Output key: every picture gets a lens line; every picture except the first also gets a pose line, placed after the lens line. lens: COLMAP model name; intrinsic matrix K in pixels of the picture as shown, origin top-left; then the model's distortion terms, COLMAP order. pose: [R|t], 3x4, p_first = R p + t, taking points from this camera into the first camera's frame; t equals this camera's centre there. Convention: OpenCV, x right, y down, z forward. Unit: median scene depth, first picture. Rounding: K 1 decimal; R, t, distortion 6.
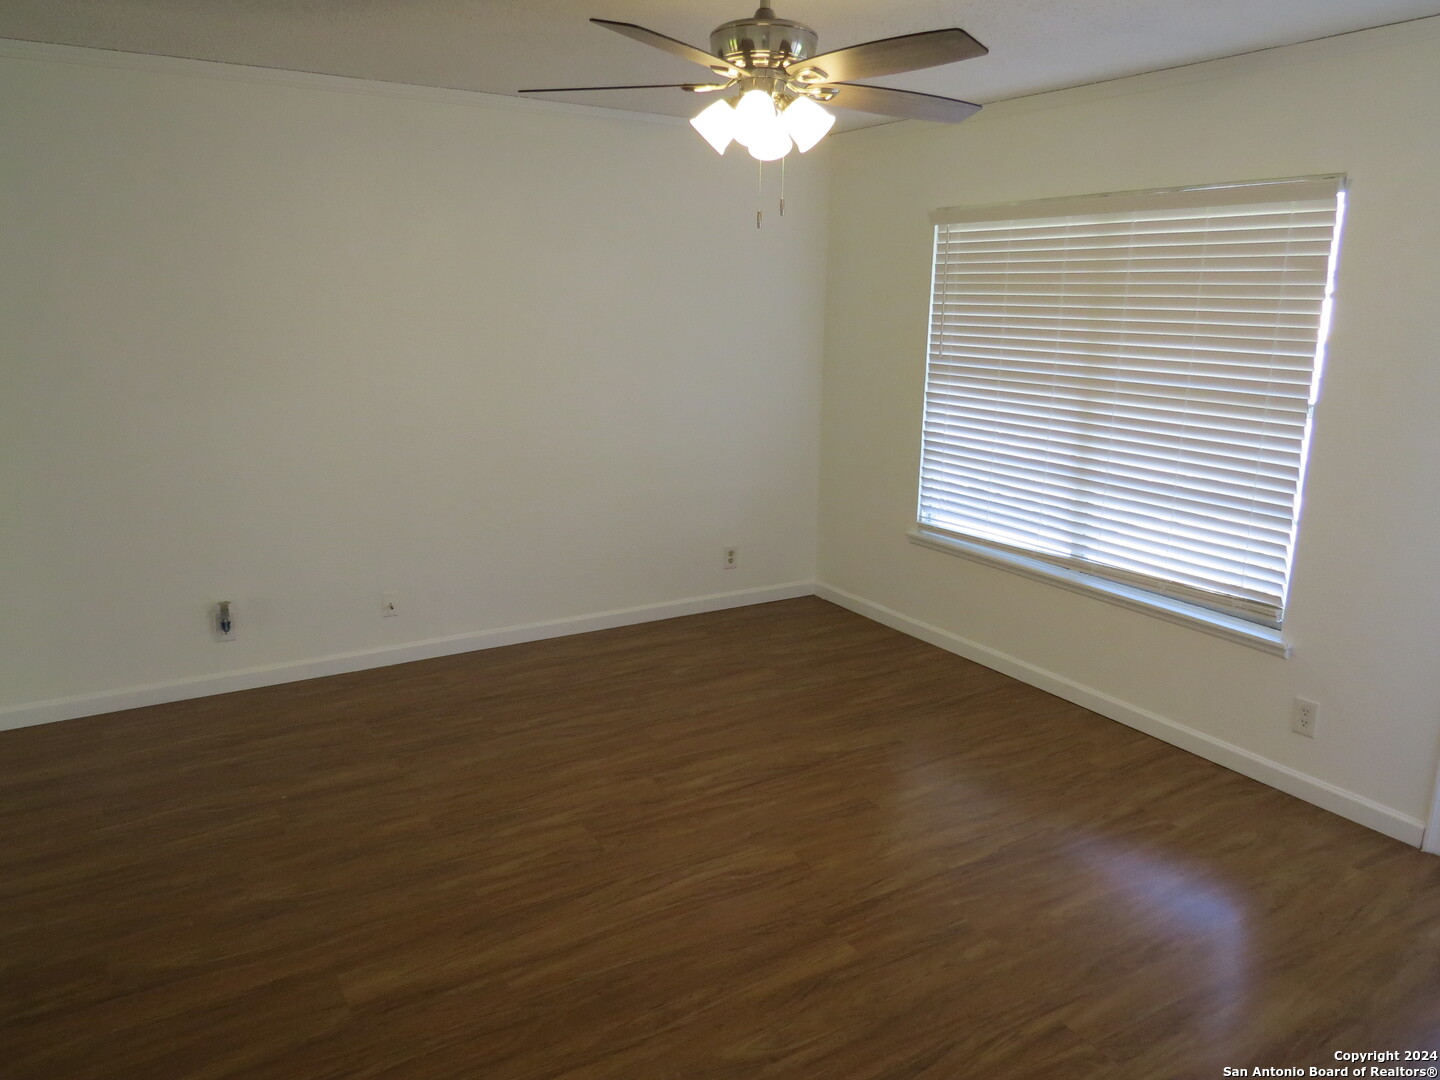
lens RADIAL K [[1008.0, 0, 722.8], [0, 1008.0, 563.7], [0, 0, 1]] dist [-0.052240, 0.003547]
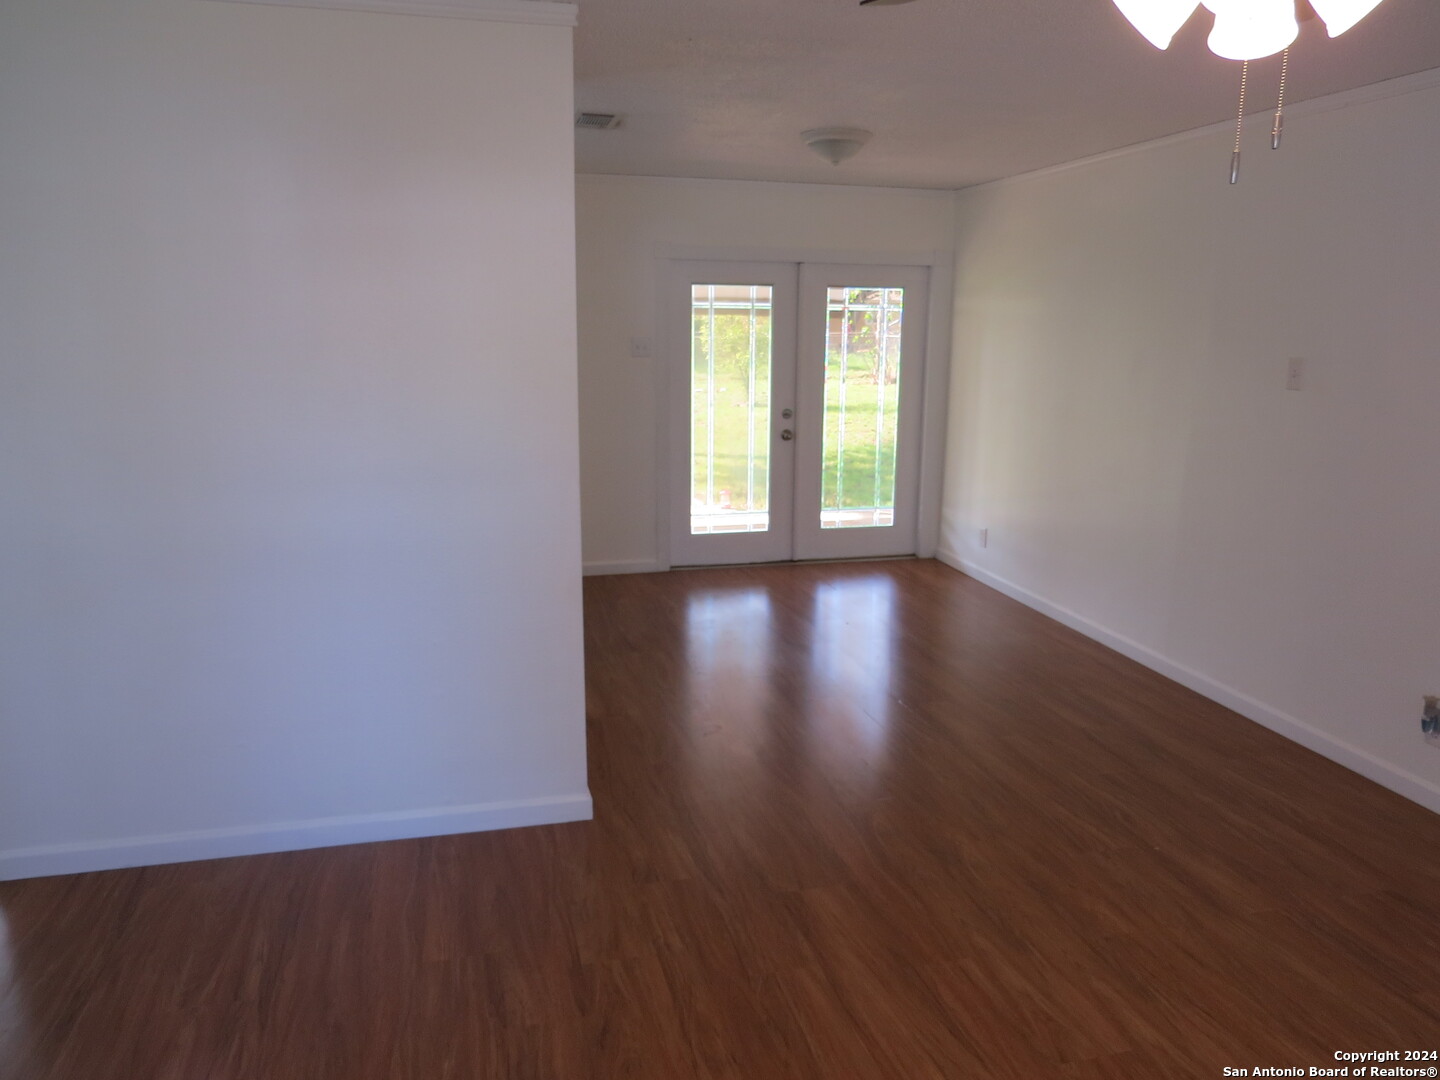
lens RADIAL K [[1008.0, 0, 722.8], [0, 1008.0, 563.7], [0, 0, 1]] dist [-0.052240, 0.003547]
pose [[-0.284046, 0.212518, -0.934962, 0.470867], [-0.257828, 0.922280, 0.287965, -0.169808], [0.923495, 0.322854, -0.207177, 0.673462]]
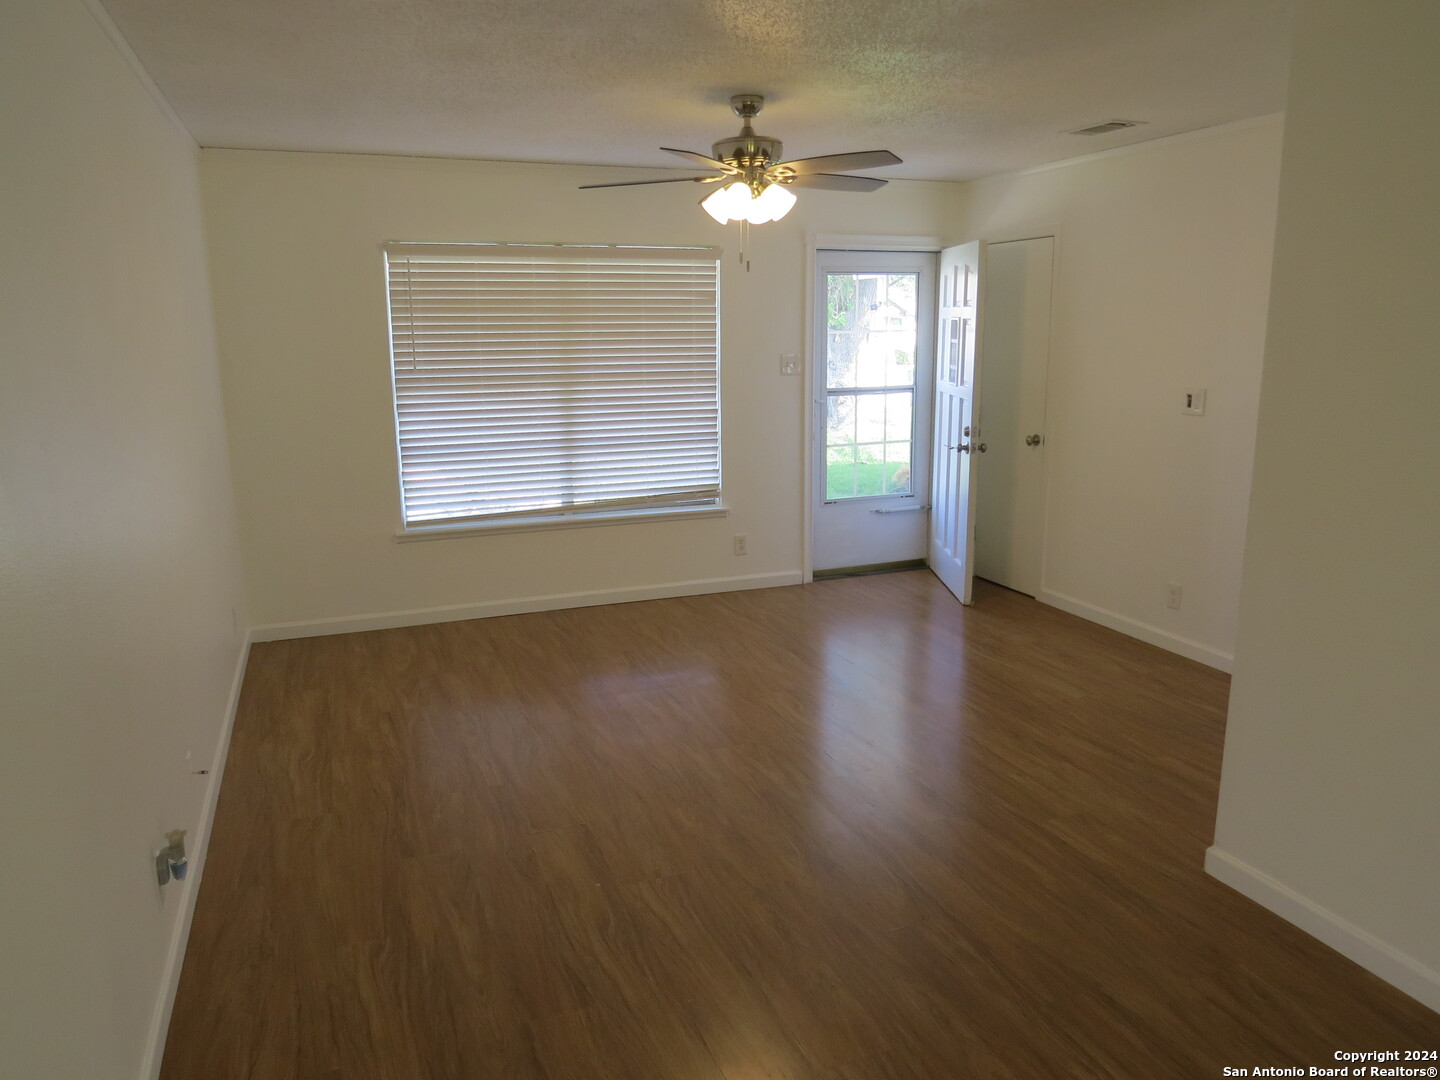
lens RADIAL K [[1056.3, 0, 720.0], [0, 1056.3, 540.0], [0, 0, 1]] dist [-0.007047, 0.002086]
pose [[0.165866, -0.217584, 0.961845, -1.171589], [0.260270, 0.950431, 0.170120, -0.175301], [-0.951183, 0.222122, 0.214275, 0.581288]]
